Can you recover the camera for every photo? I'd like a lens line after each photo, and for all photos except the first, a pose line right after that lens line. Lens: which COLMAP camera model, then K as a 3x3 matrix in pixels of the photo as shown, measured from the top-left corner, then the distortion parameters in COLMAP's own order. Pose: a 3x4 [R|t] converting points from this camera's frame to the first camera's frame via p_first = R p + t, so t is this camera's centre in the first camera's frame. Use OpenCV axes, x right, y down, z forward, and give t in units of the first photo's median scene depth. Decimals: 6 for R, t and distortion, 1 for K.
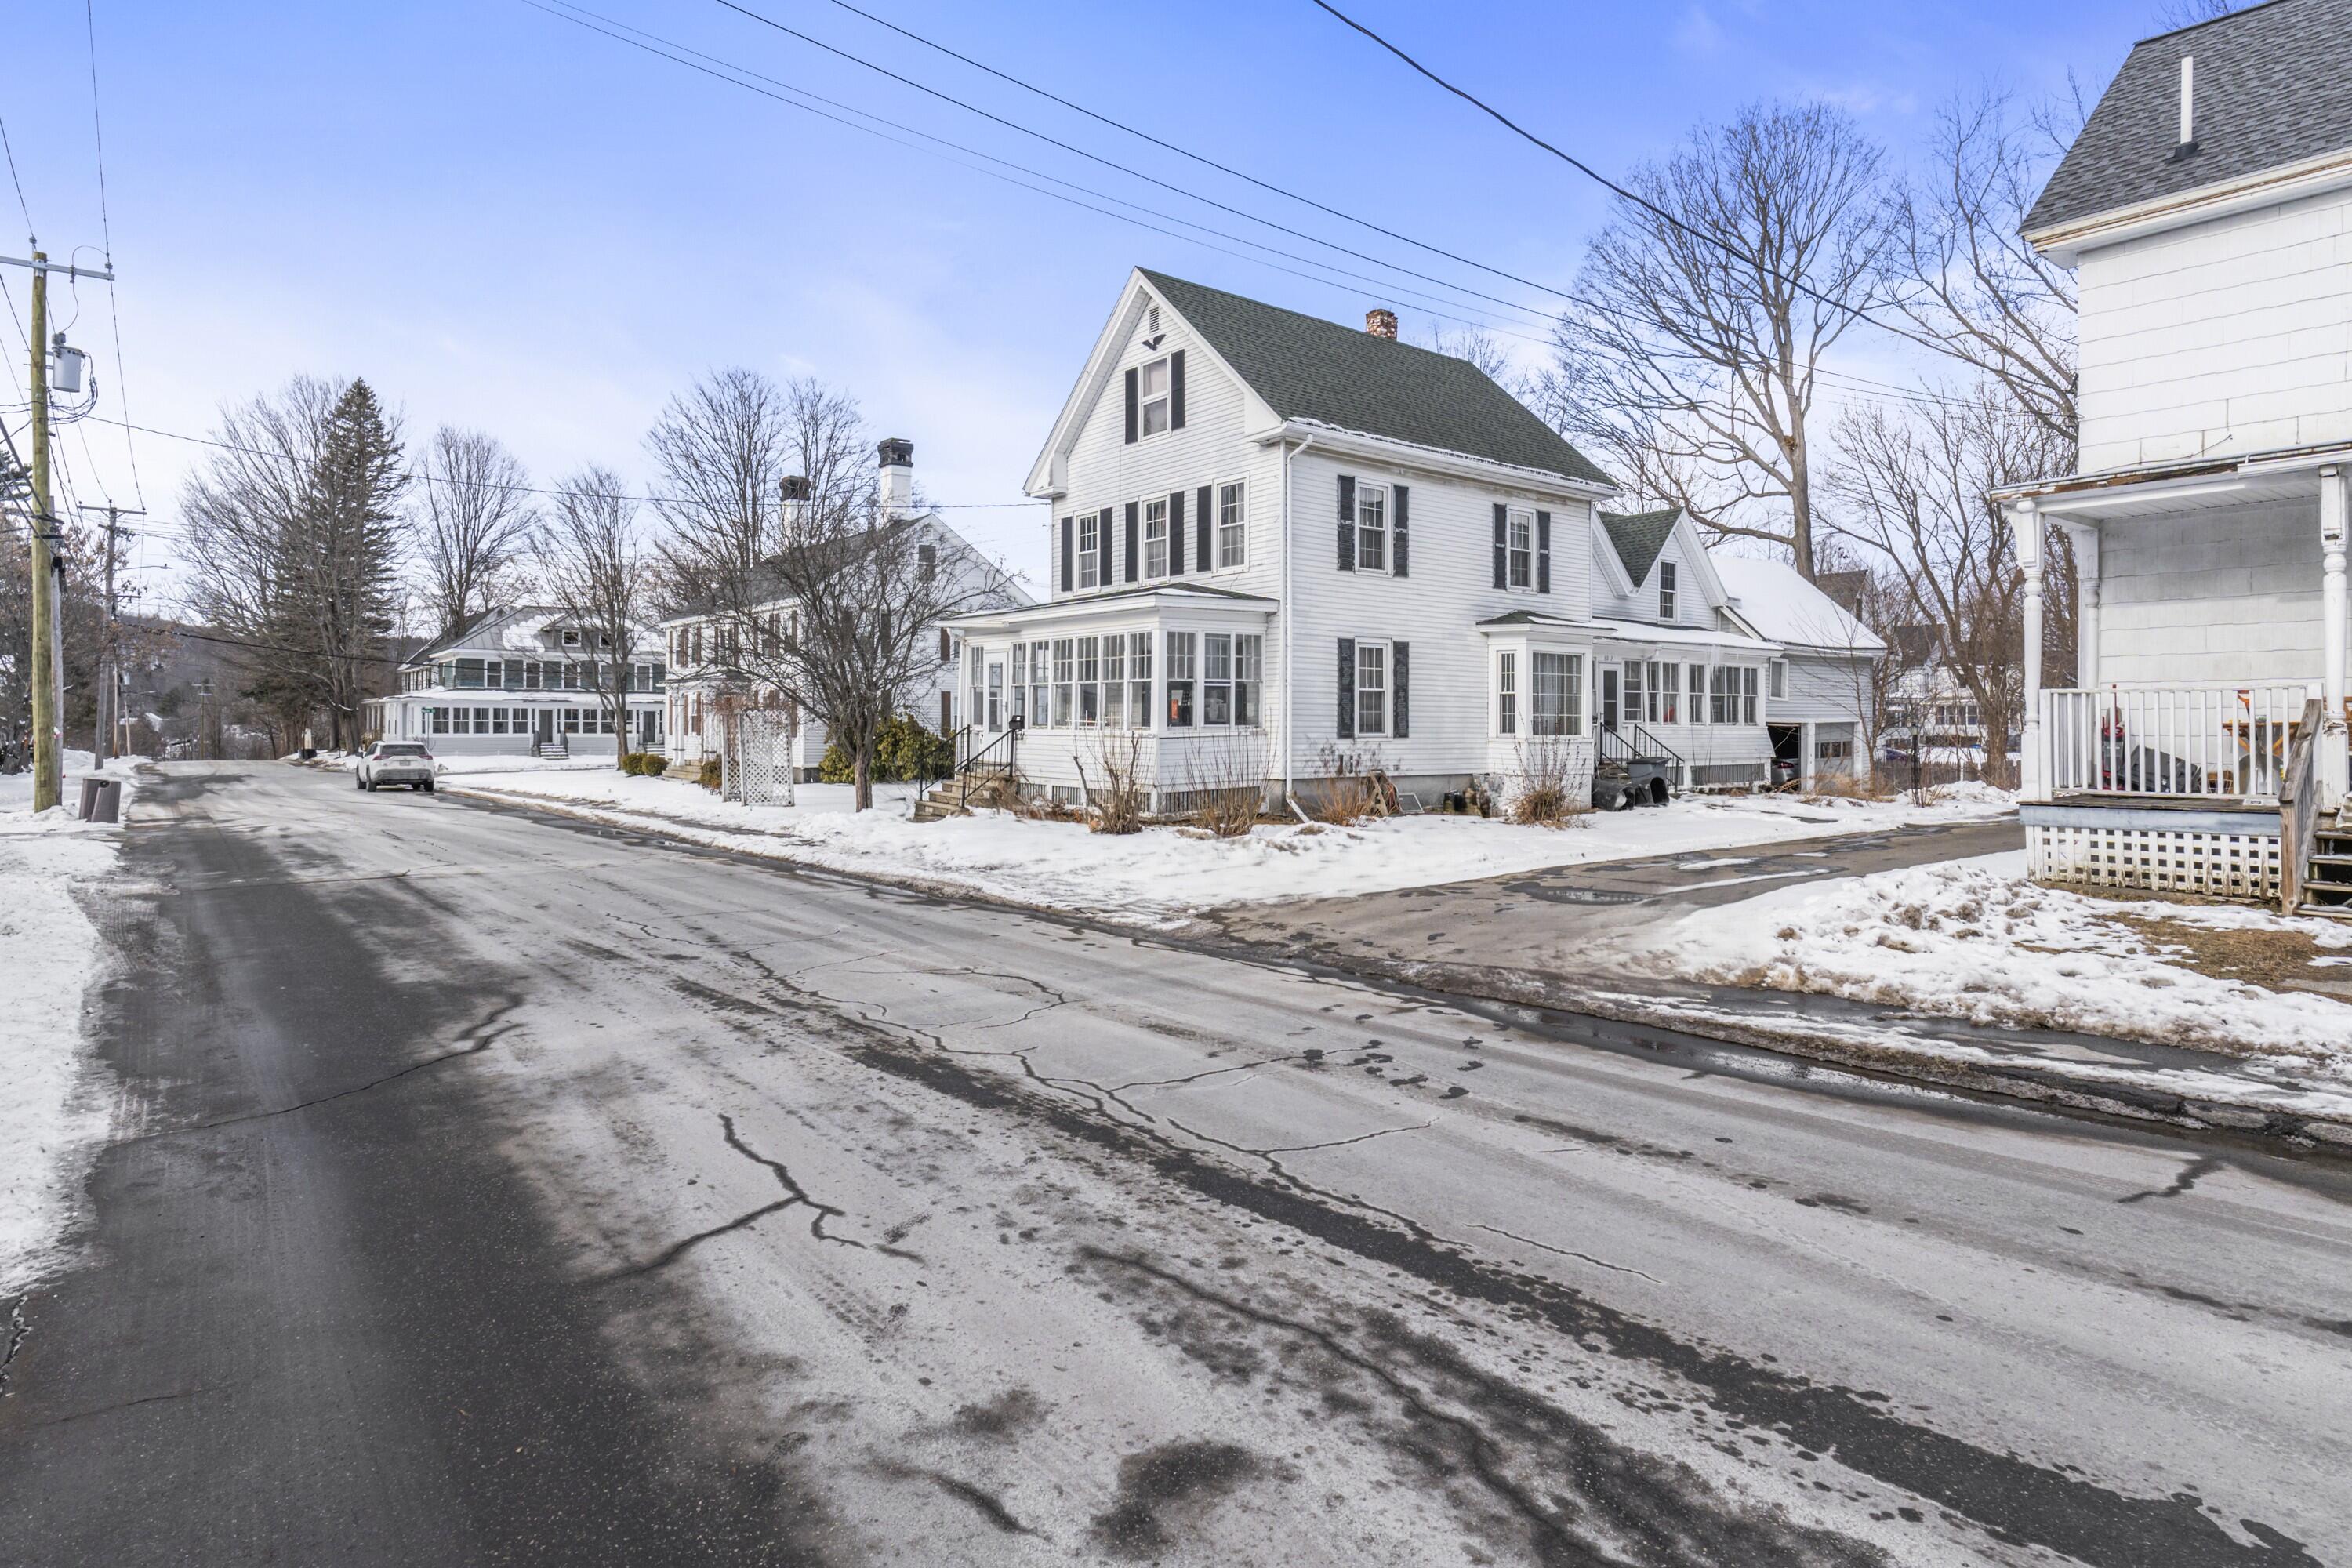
lens RADIAL K [[1281.0, 0, 1126.6], [0, 1281.0, 722.2], [0, 0, 1]] dist [0.003328, 0.000509]
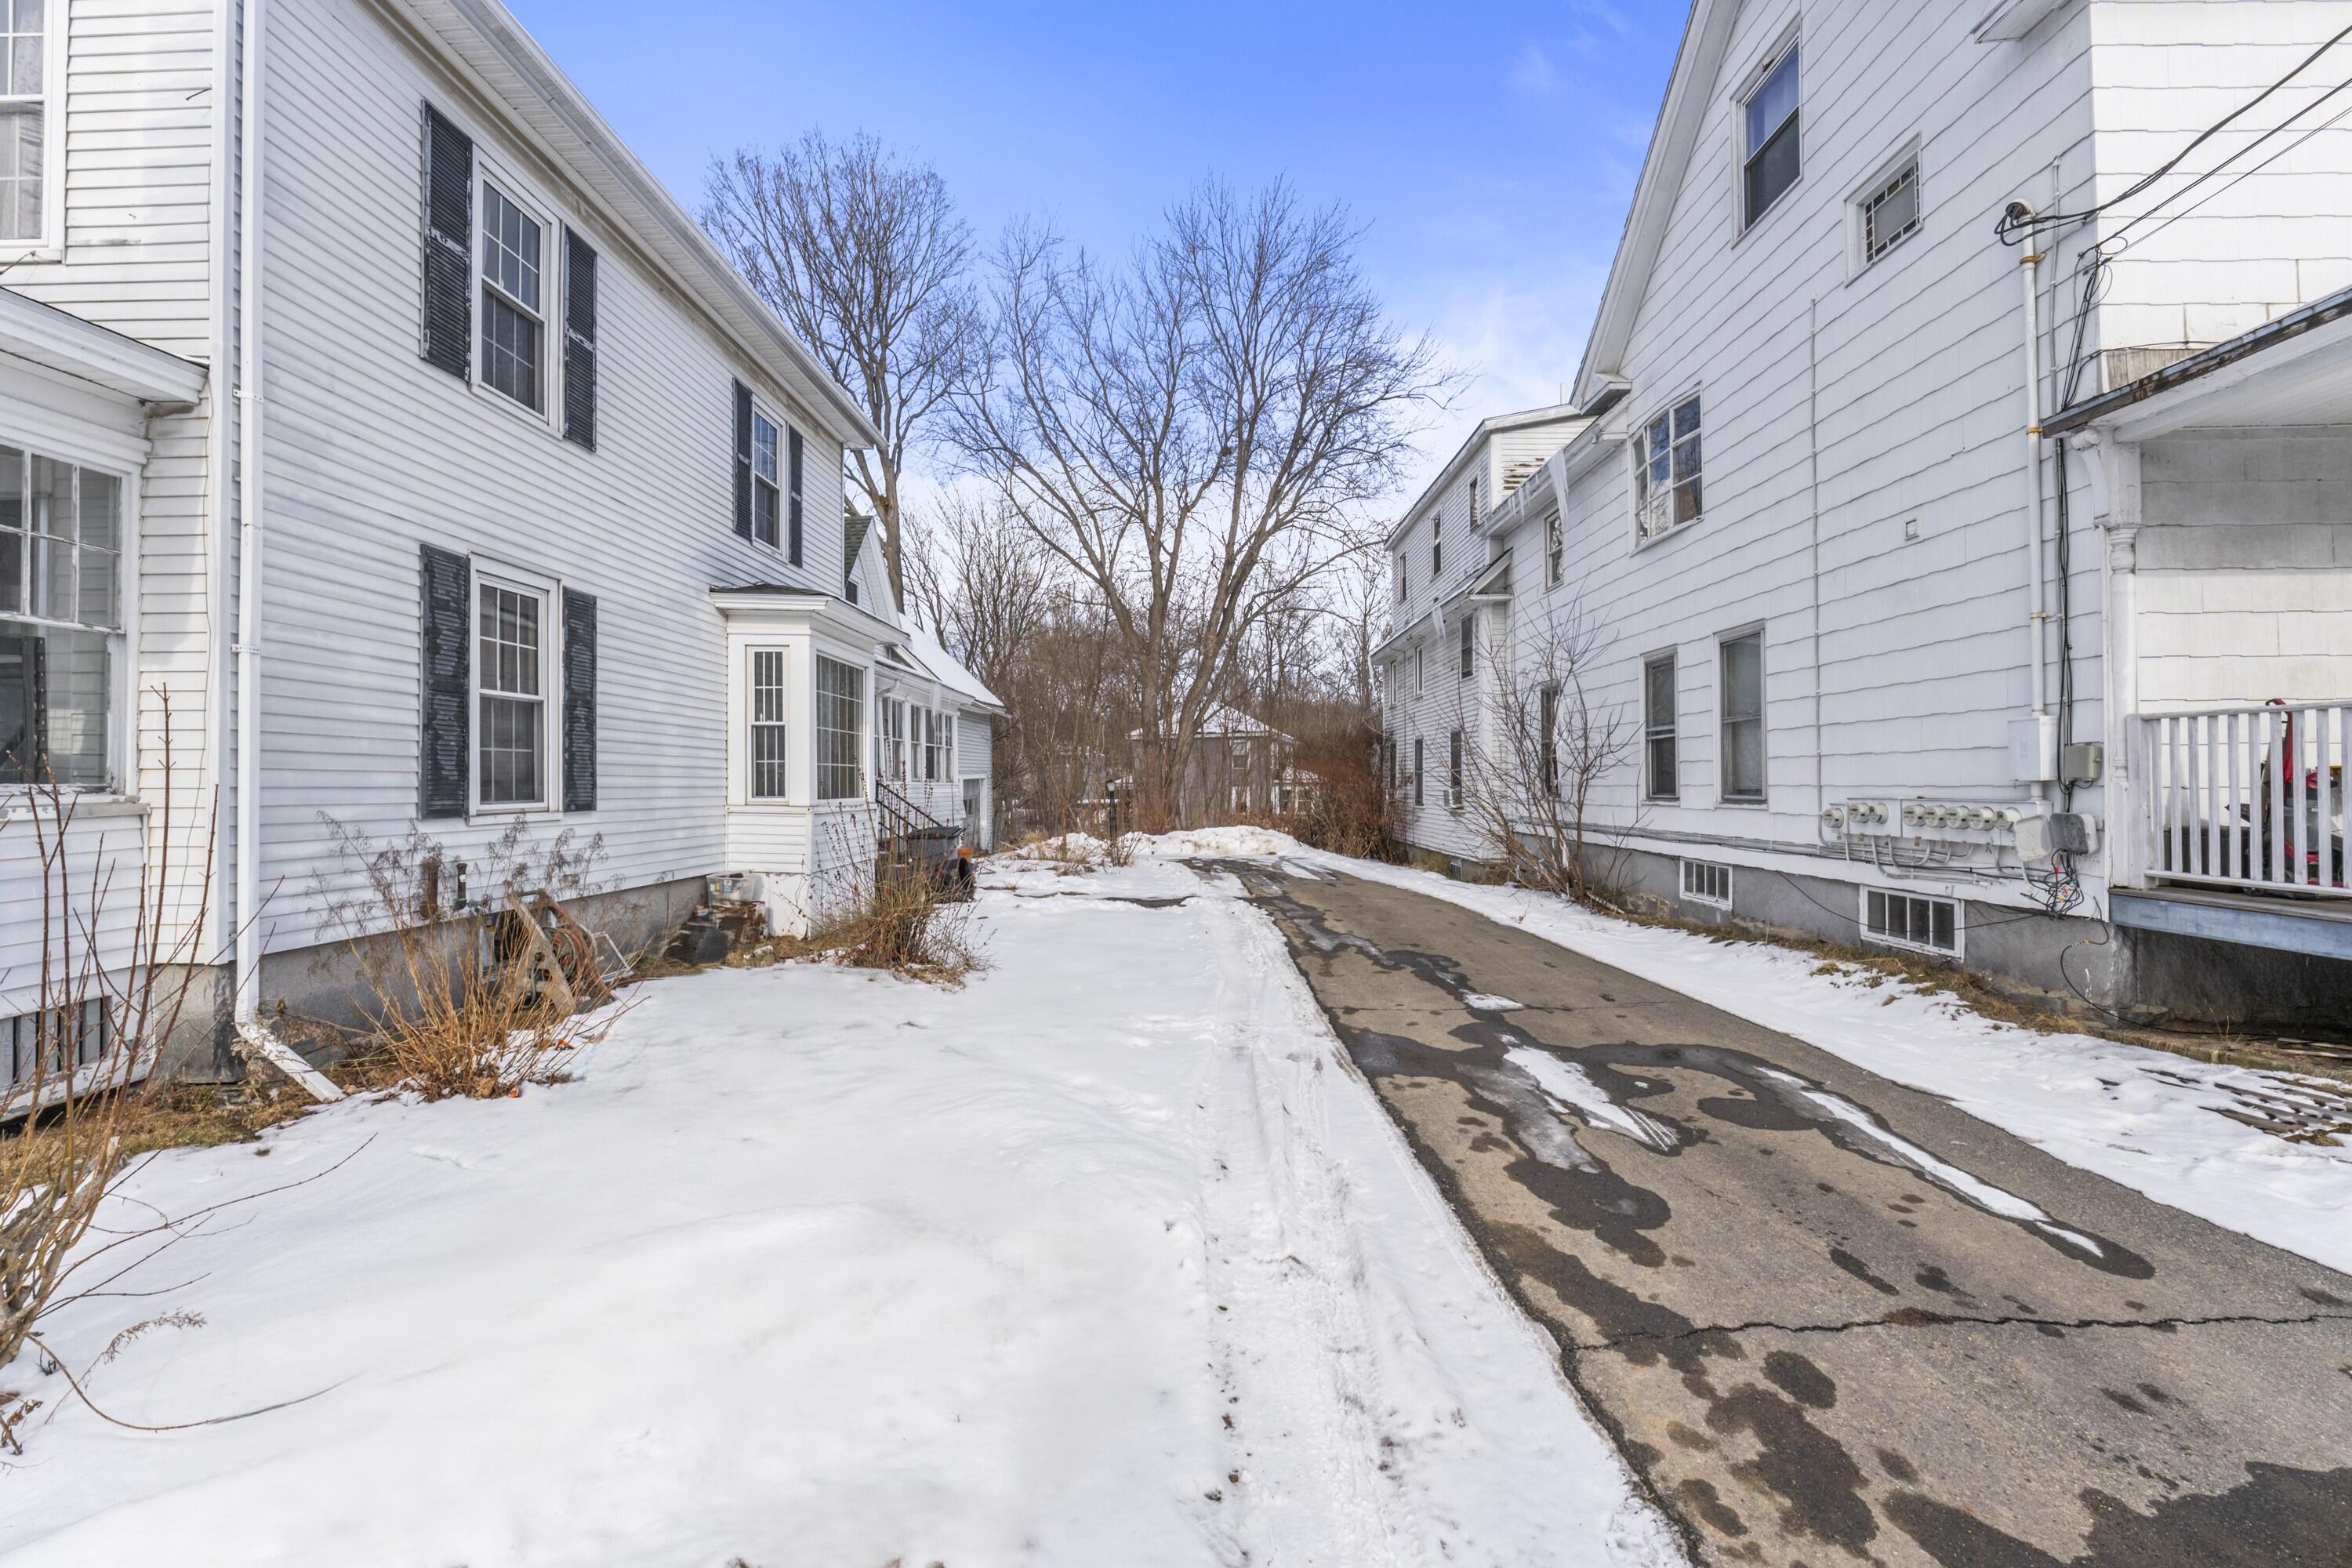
lens RADIAL K [[1006.4, 0, 1170.6], [0, 1006.4, 777.8], [0, 0, 1]] dist [-0.011850, 0.001353]
pose [[0.624042, 0.000208, 0.781390, 0.066626], [0.002565, 0.999994, -0.002314, 0.001795], [-0.781386, 0.003448, 0.624038, 0.578617]]
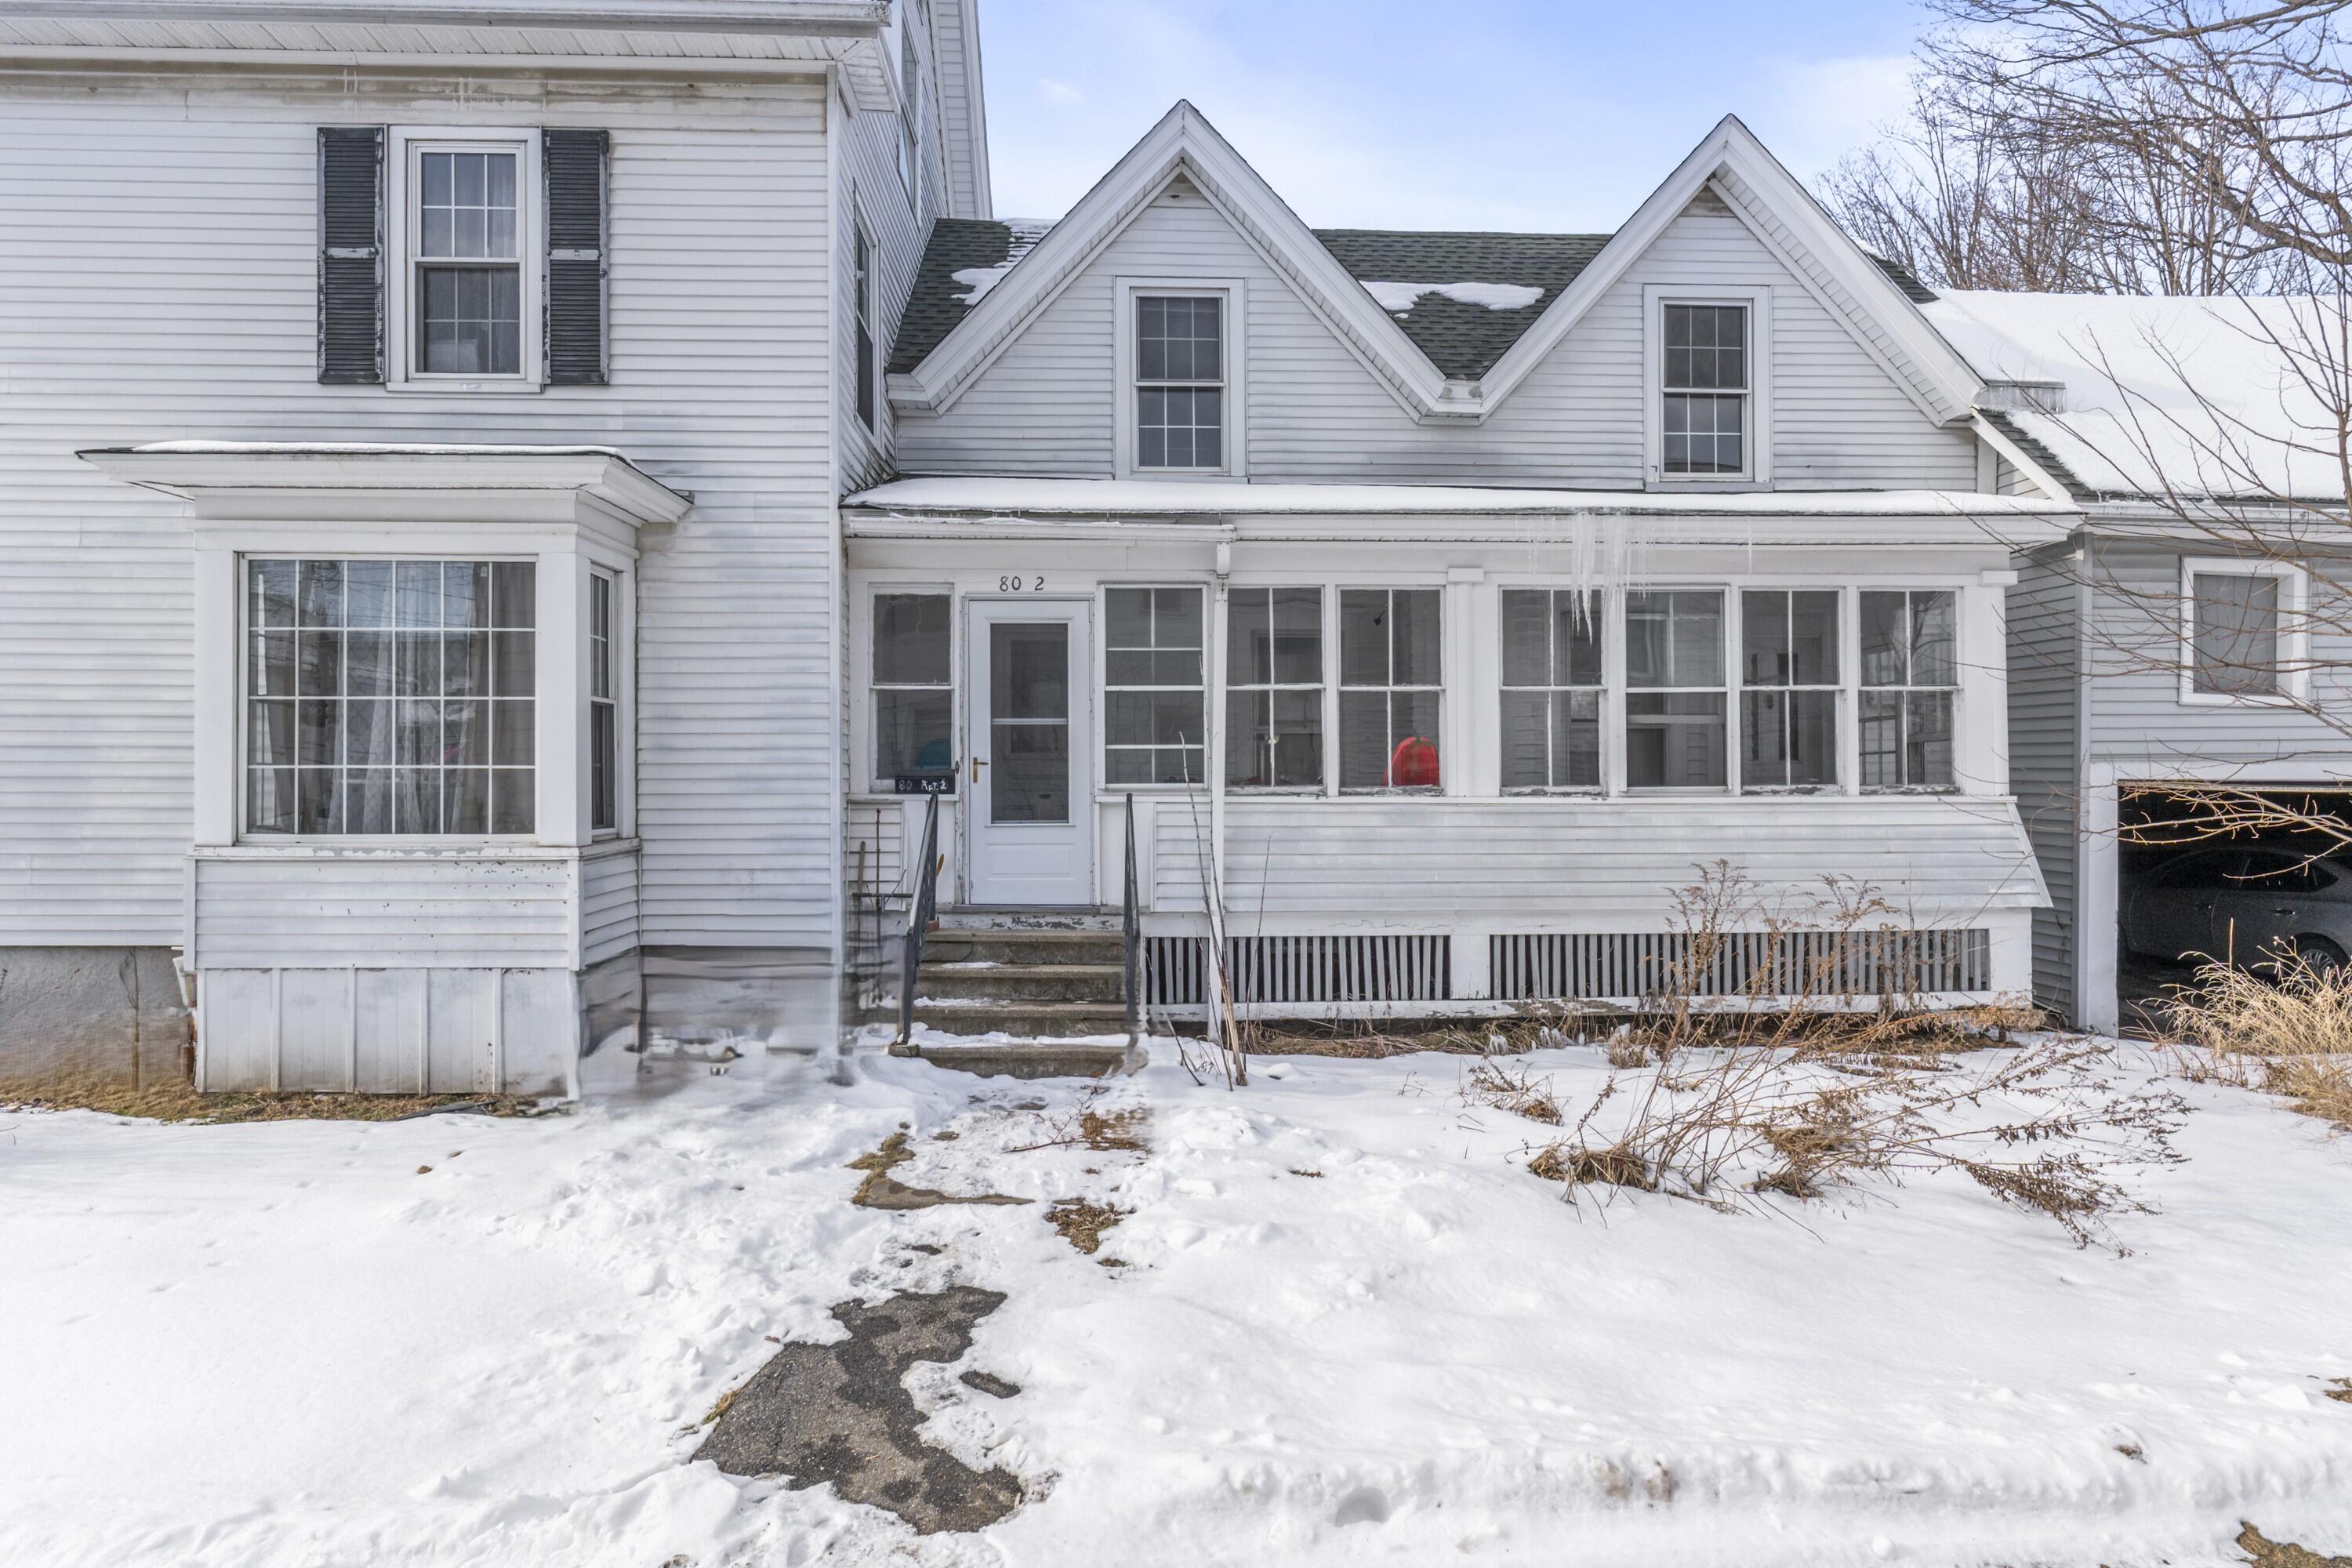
lens RADIAL K [[1343.6, 0, 1164.5], [0, 1343.6, 782.2], [0, 0, 1]] dist [-0.002157, -0.002638]
pose [[0.825828, -0.017075, -0.563663, 0.510745], [0.009193, 0.999816, -0.016818, 0.003106], [0.563847, 0.008707, 0.825834, 0.725167]]
